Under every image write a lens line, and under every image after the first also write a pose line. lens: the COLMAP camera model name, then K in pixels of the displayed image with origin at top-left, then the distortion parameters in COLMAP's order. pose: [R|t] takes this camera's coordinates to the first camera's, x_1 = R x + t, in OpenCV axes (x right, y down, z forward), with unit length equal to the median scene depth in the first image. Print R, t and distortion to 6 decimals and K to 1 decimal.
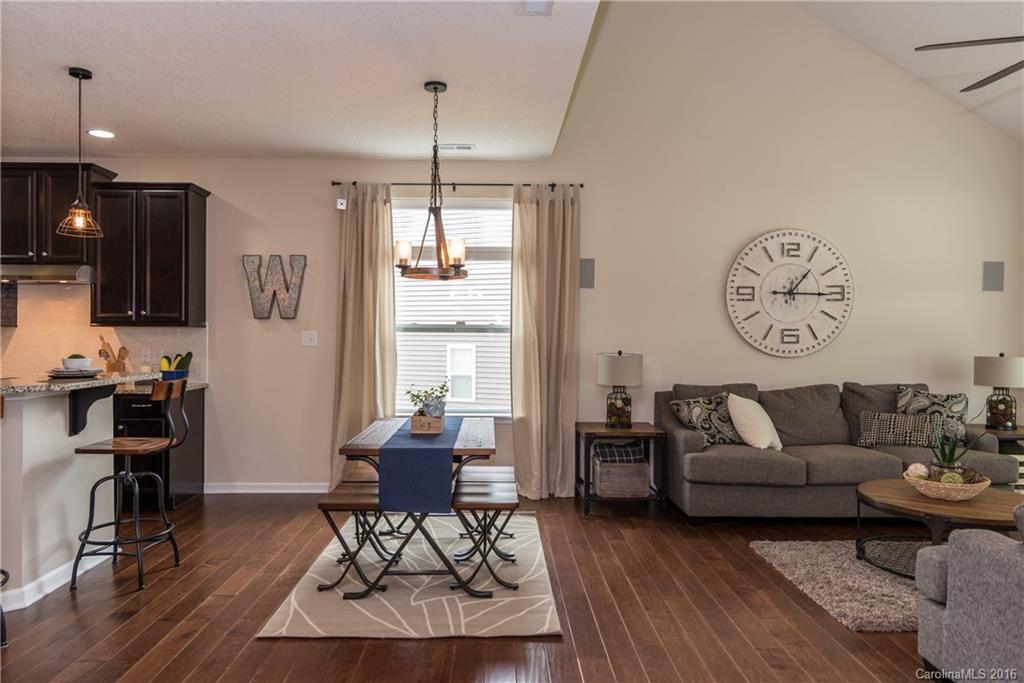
lens RADIAL K [[674.2, 0, 507.8], [0, 674.2, 342.7], [0, 0, 1]] dist [0.002968, 0.002163]
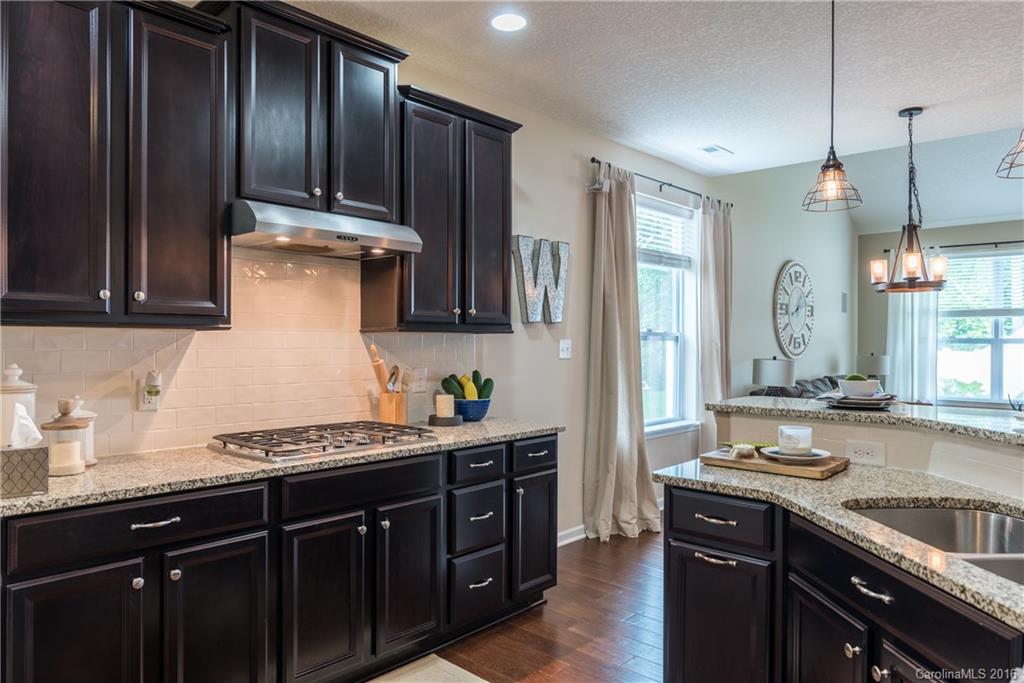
lens RADIAL K [[674.2, 0, 512.5], [0, 674.2, 342.2], [0, 0, 1]] dist [0.002968, 0.002163]
pose [[0.695564, -0.004536, 0.718449, -0.904104], [0.010882, 0.999932, -0.004222, -0.011422], [-0.718381, 0.010755, 0.695566, 0.490921]]
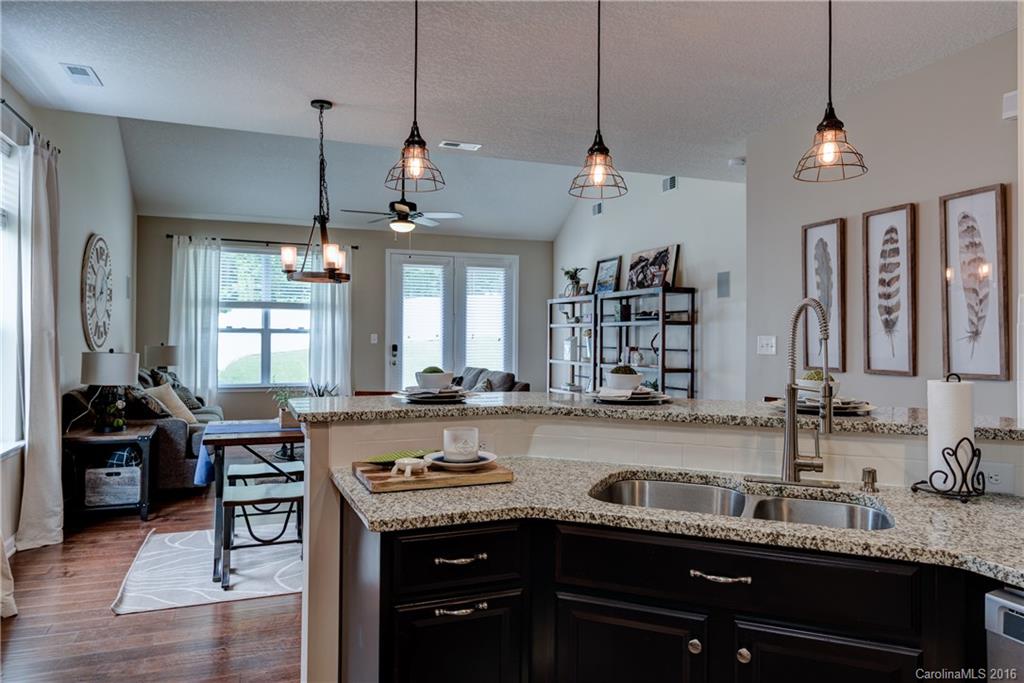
lens RADIAL K [[674.2, 0, 506.6], [0, 674.2, 331.5], [0, 0, 1]] dist [0.002968, 0.002163]
pose [[-0.332449, -0.004134, 0.943112, -0.842291], [0.005167, 0.999967, 0.006205, -0.014200], [-0.943107, 0.006935, -0.332417, 0.745148]]
